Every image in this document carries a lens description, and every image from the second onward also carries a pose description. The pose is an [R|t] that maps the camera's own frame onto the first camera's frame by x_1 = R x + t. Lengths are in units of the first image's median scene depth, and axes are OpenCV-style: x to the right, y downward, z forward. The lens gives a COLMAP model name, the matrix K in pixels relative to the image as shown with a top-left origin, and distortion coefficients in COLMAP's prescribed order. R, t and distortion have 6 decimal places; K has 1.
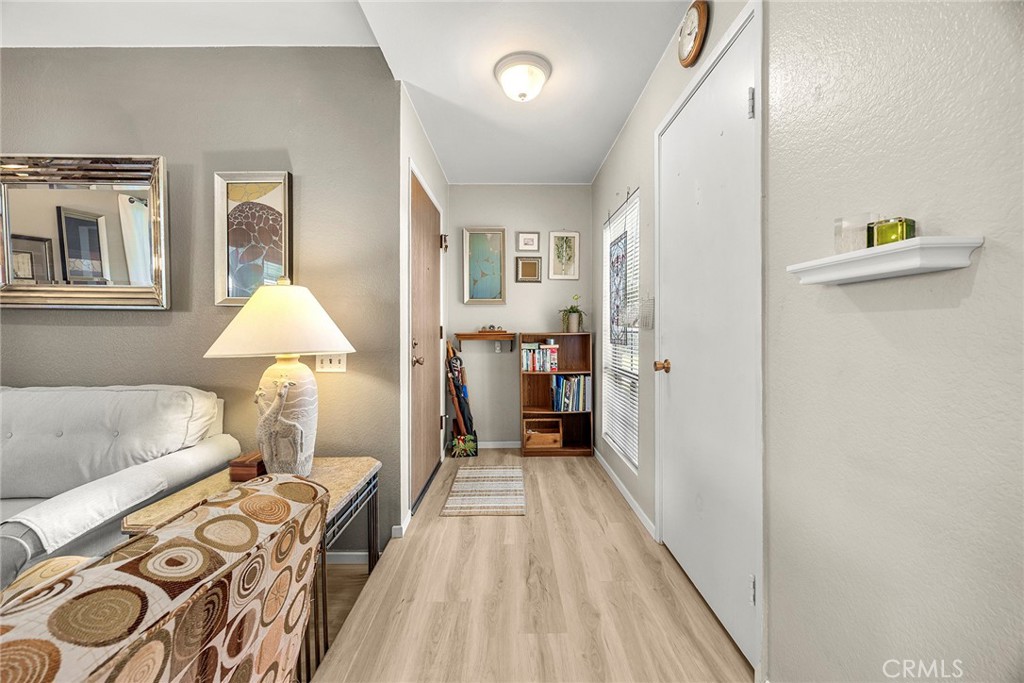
lens RADIAL K [[395.8, 0, 509.2], [0, 395.8, 329.4], [0, 0, 1]] dist [0.000203, 0.000059]
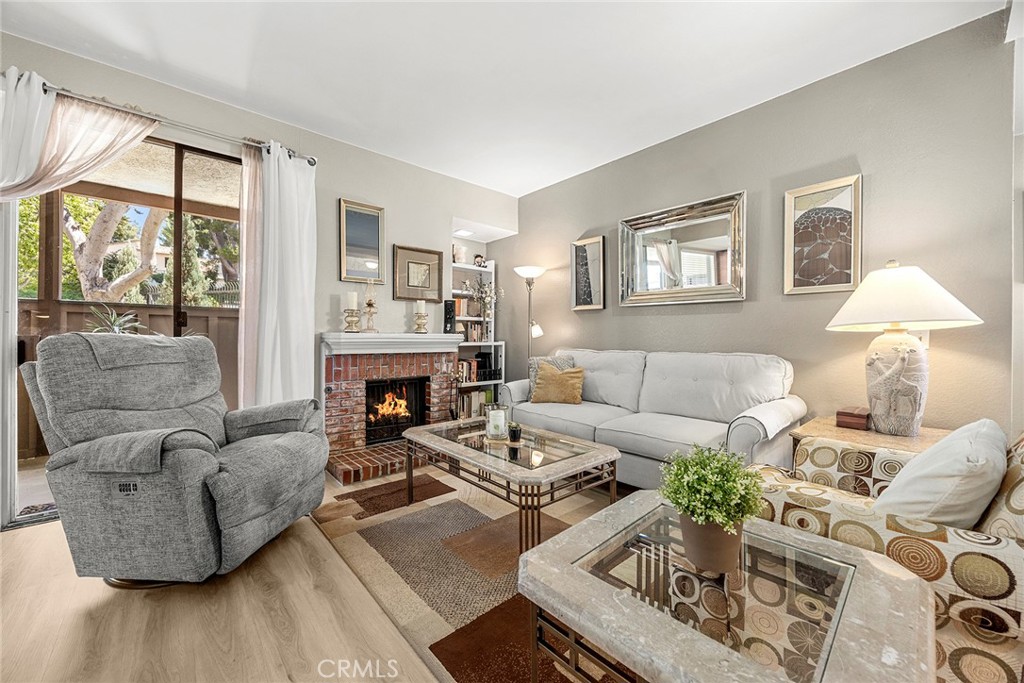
lens RADIAL K [[390.6, 0, 512.1], [0, 390.6, 337.2], [0, 0, 1]] dist [-0.000441, -0.000087]
pose [[0.662761, 0.003097, -0.748825, -0.230381], [-0.005322, 0.999986, -0.000575, 0.051366], [0.748812, 0.004366, 0.662768, -0.312036]]
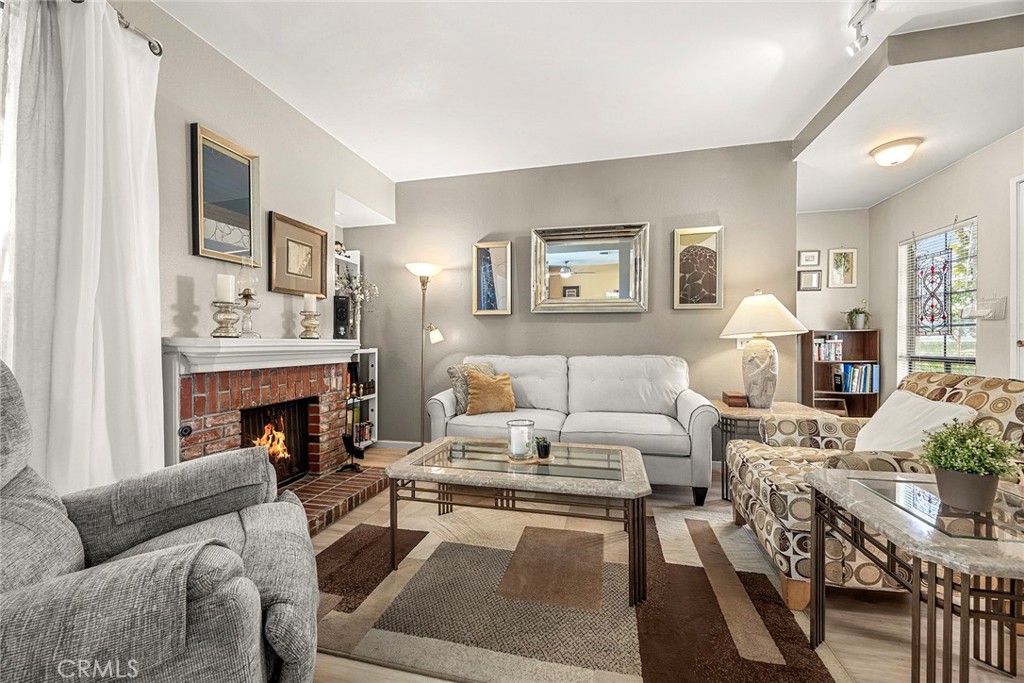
lens RADIAL K [[392.2, 0, 513.3], [0, 392.2, 345.3], [0, 0, 1]] dist [-0.001745, -0.000068]
pose [[0.971856, 0.000563, -0.235574, -0.617615], [0.000726, 0.999985, 0.005385, 0.050581], [0.235573, -0.005405, 0.971842, -0.466500]]
